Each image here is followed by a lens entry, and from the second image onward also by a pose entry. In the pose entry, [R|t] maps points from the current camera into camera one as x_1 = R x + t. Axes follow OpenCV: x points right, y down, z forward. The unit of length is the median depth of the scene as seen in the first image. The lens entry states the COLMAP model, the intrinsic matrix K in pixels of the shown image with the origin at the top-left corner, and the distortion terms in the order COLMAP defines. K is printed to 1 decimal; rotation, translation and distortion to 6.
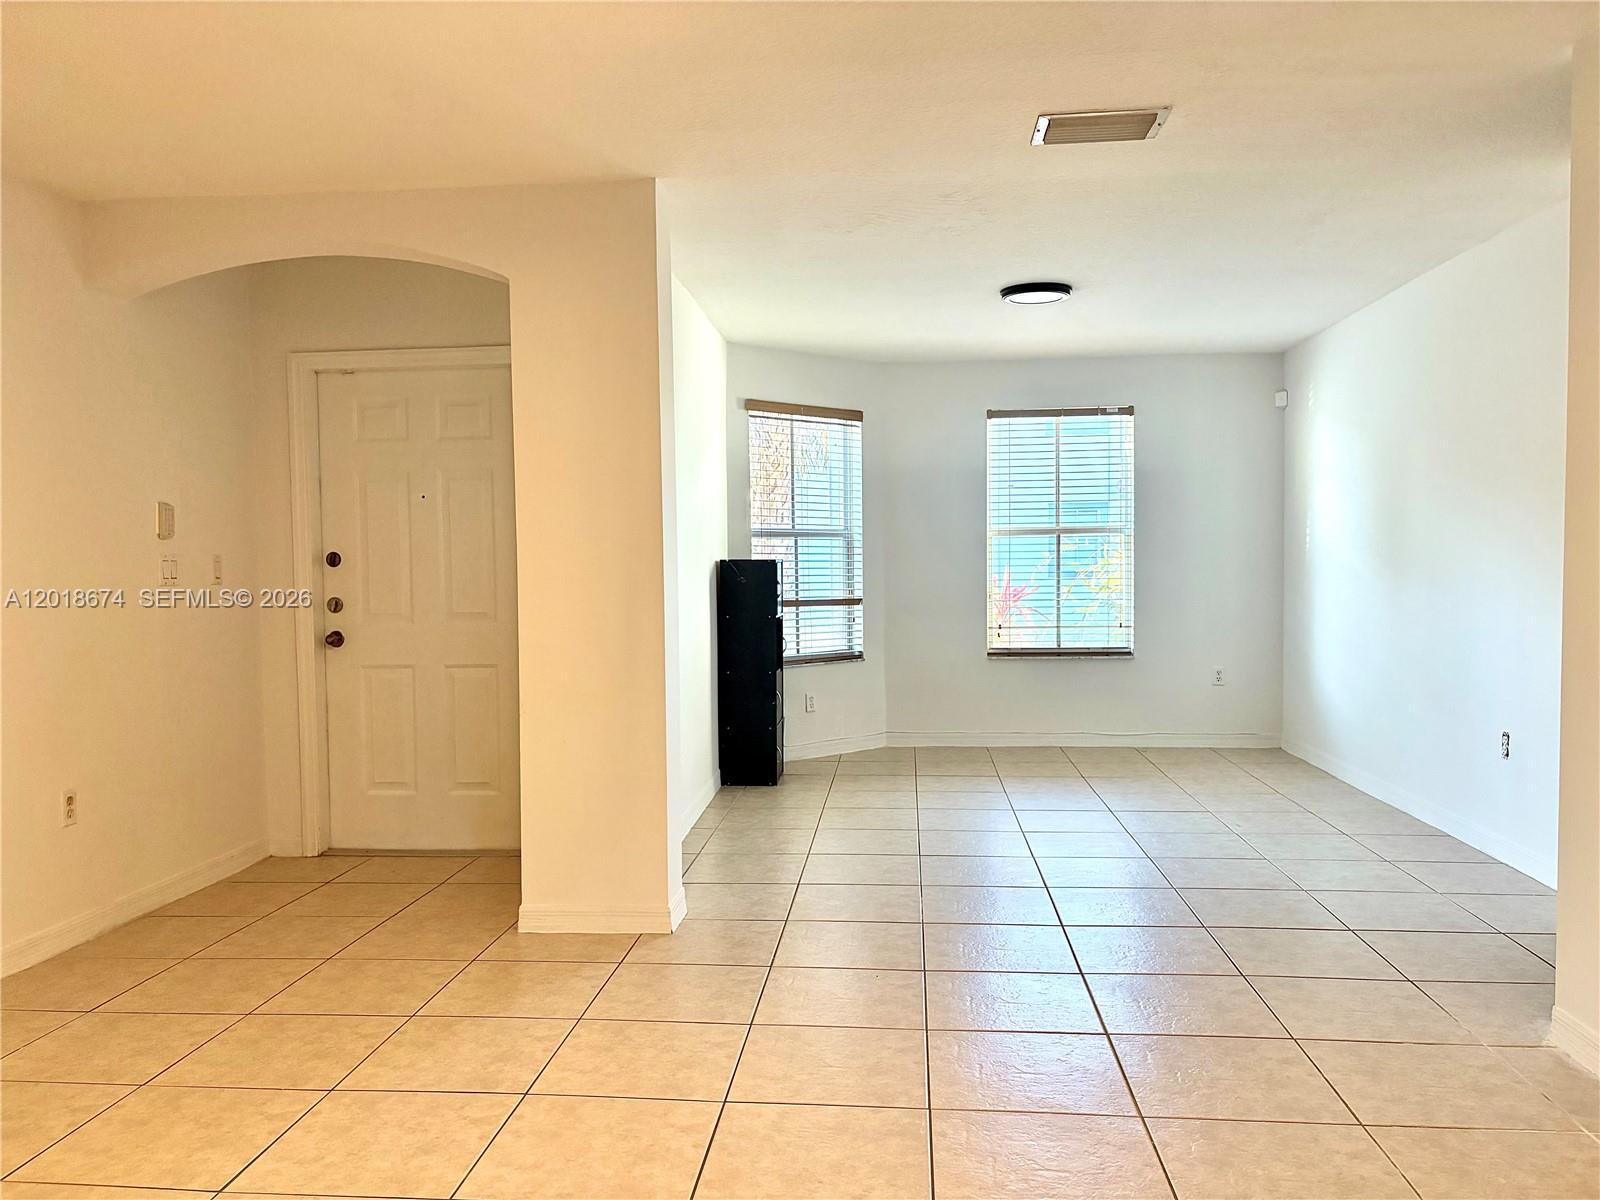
lens RADIAL K [[1179.6, 0, 800.0], [0, 1179.6, 600.0], [0, 0, 1]] dist [0.066381, -0.100578]
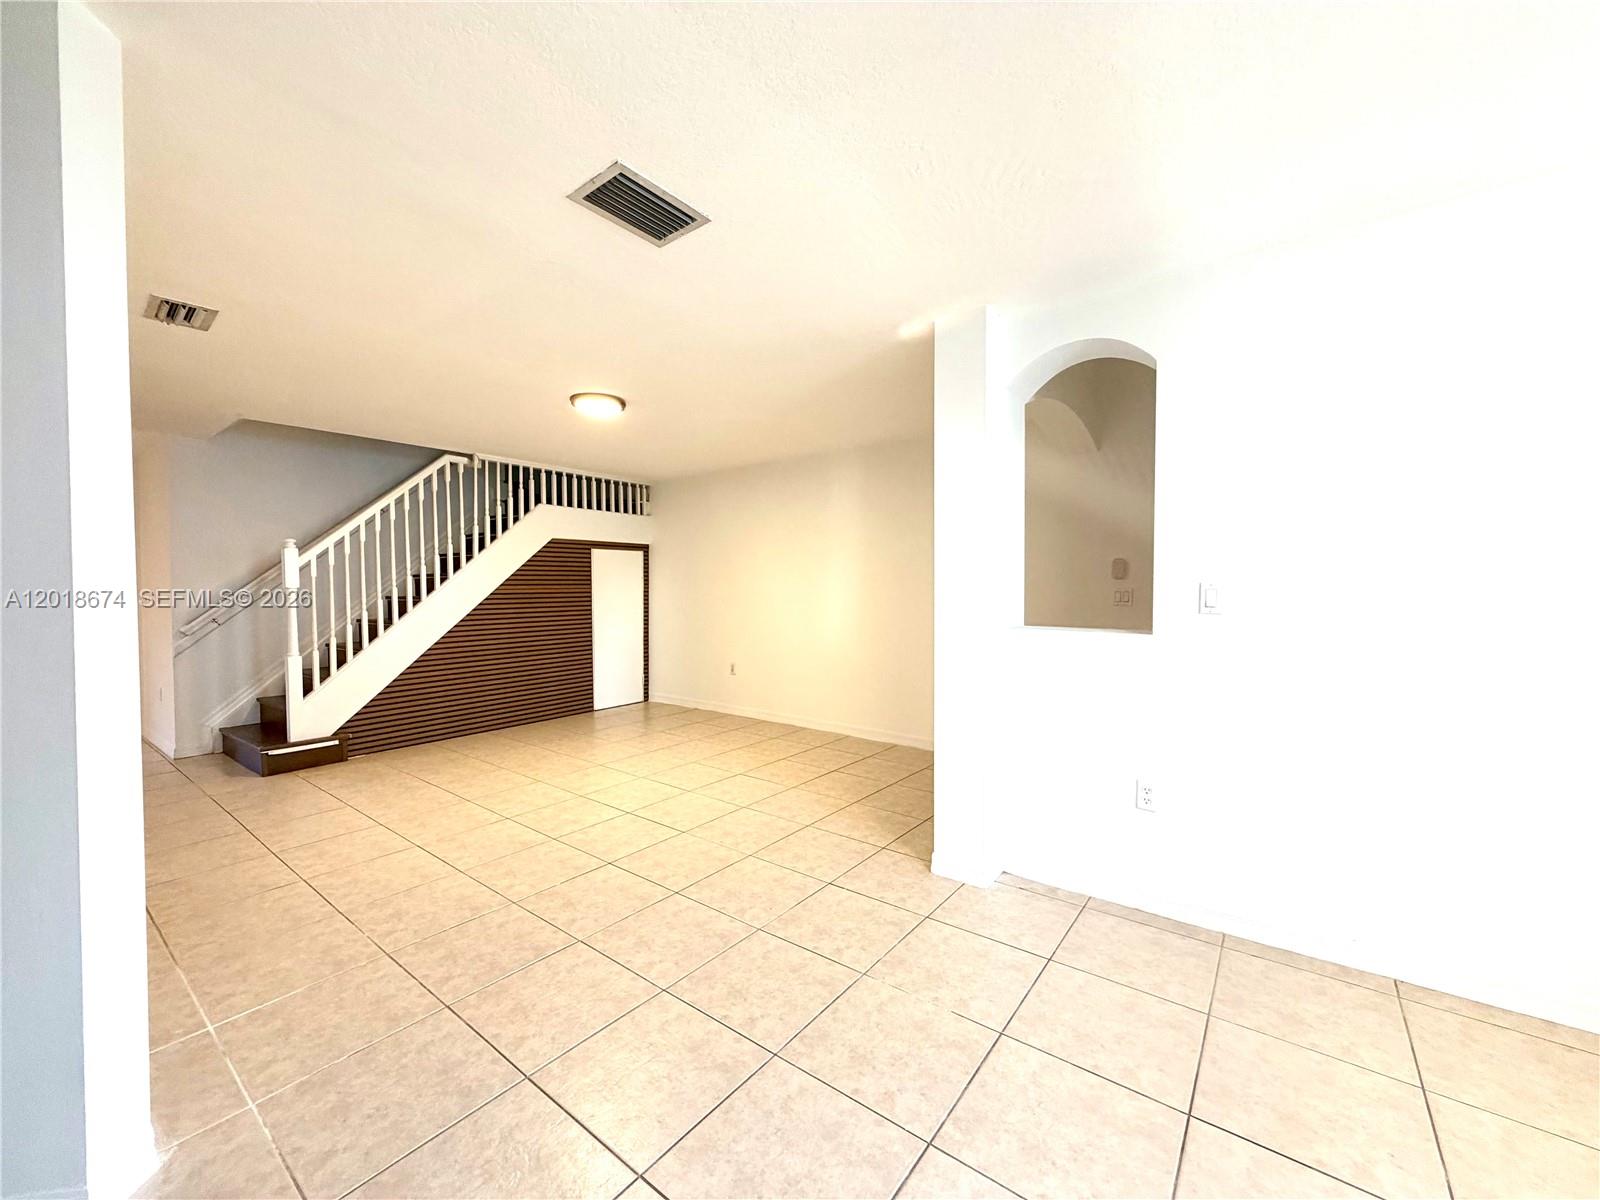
lens RADIAL K [[639.4, 0, 805.8], [0, 639.4, 594.4], [0, 0, 1]] dist [0.000133, -0.000002]
pose [[-0.526455, 0.026903, -0.849777, 0.946497], [-0.017411, 0.998948, 0.042413, -0.109827], [0.850025, 0.037124, -0.525433, 2.025767]]
